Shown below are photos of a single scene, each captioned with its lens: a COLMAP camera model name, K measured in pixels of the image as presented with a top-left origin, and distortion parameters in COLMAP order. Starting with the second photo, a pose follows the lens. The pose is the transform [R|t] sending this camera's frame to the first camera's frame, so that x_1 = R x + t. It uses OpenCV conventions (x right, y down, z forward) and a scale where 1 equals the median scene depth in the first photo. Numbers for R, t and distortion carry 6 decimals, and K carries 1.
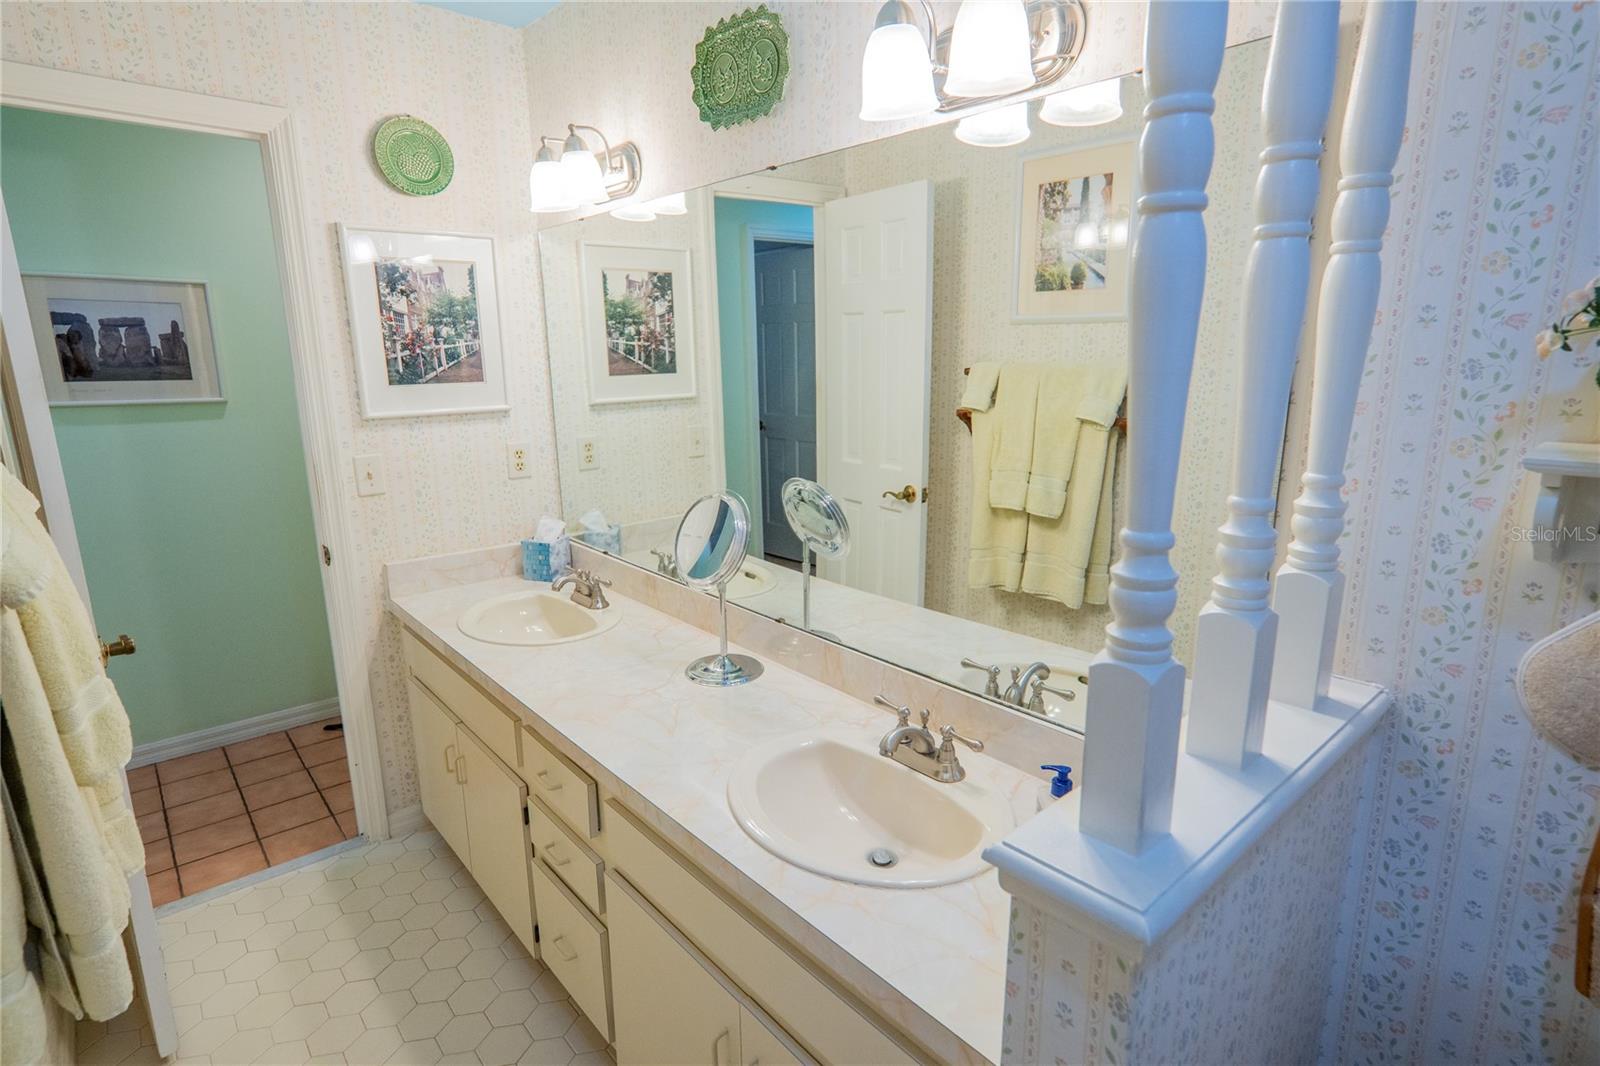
lens RADIAL K [[820.6, 0, 810.8], [0, 820.6, 533.0], [0, 0, 1]] dist [-0.019095, 0.020660]
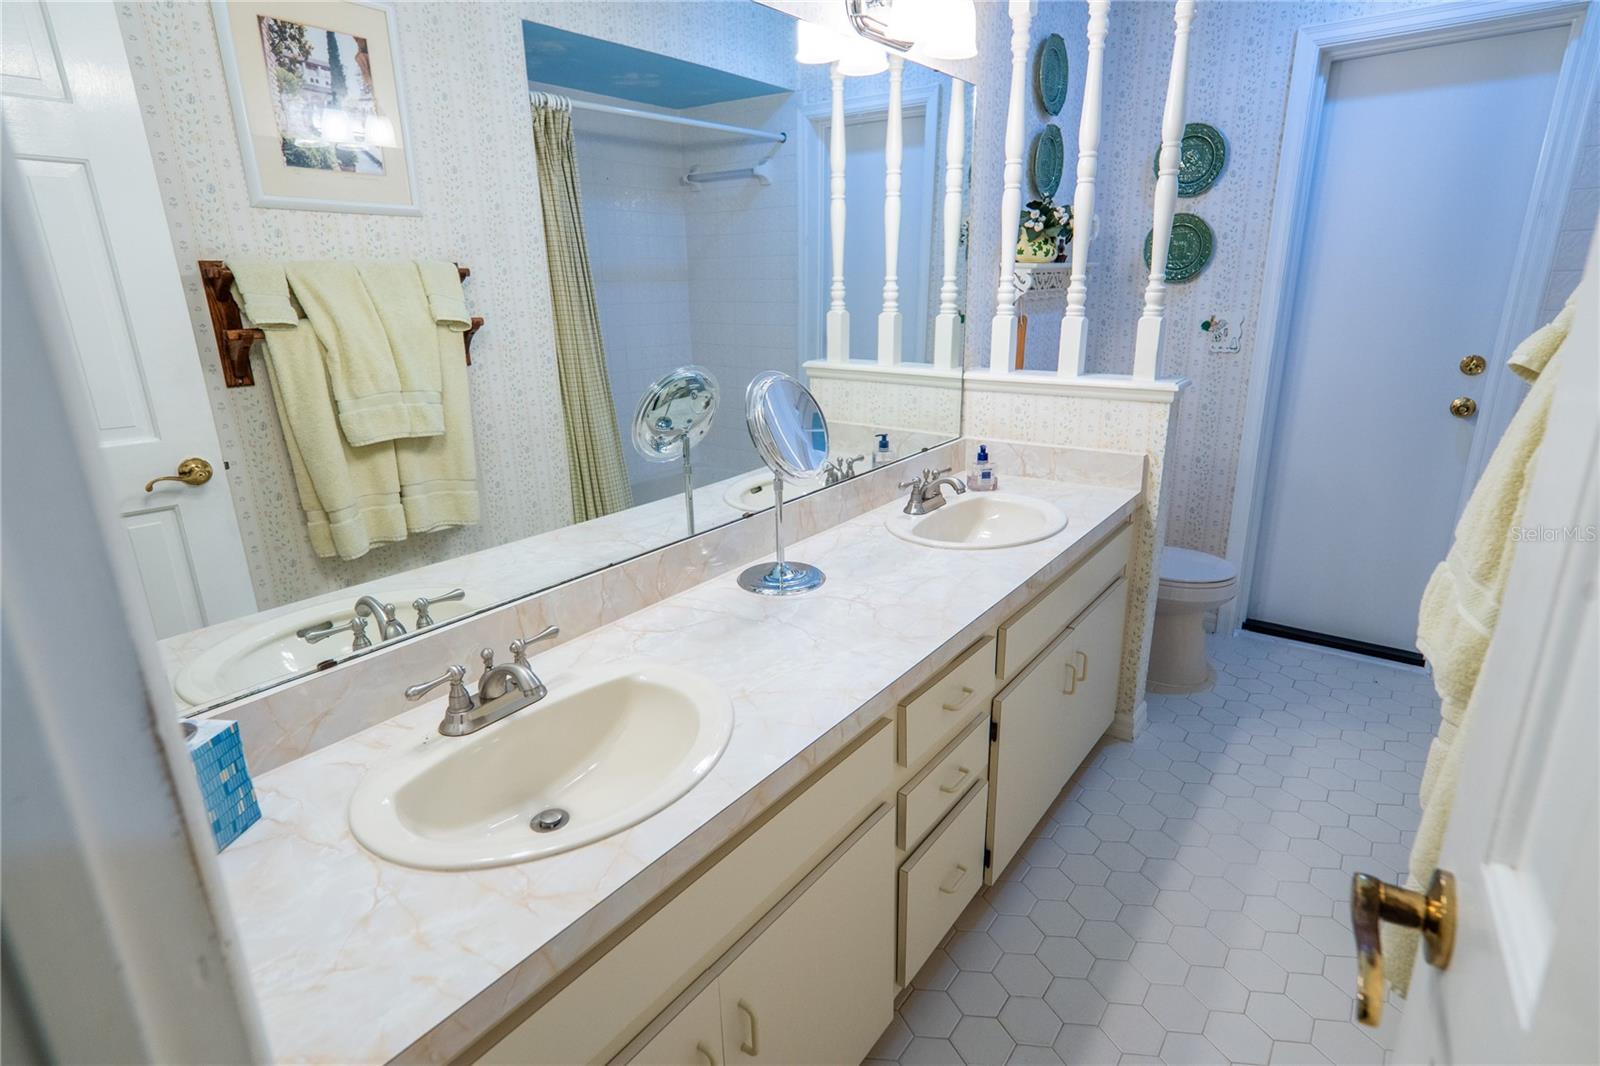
lens RADIAL K [[820.6, 0, 810.8], [0, 820.6, 533.0], [0, 0, 1]] dist [-0.019095, 0.020660]
pose [[-0.200843, -0.275048, 0.940218, -0.670129], [0.229262, 0.919924, 0.318085, -0.112424], [-0.952419, 0.279441, -0.121703, 0.749439]]
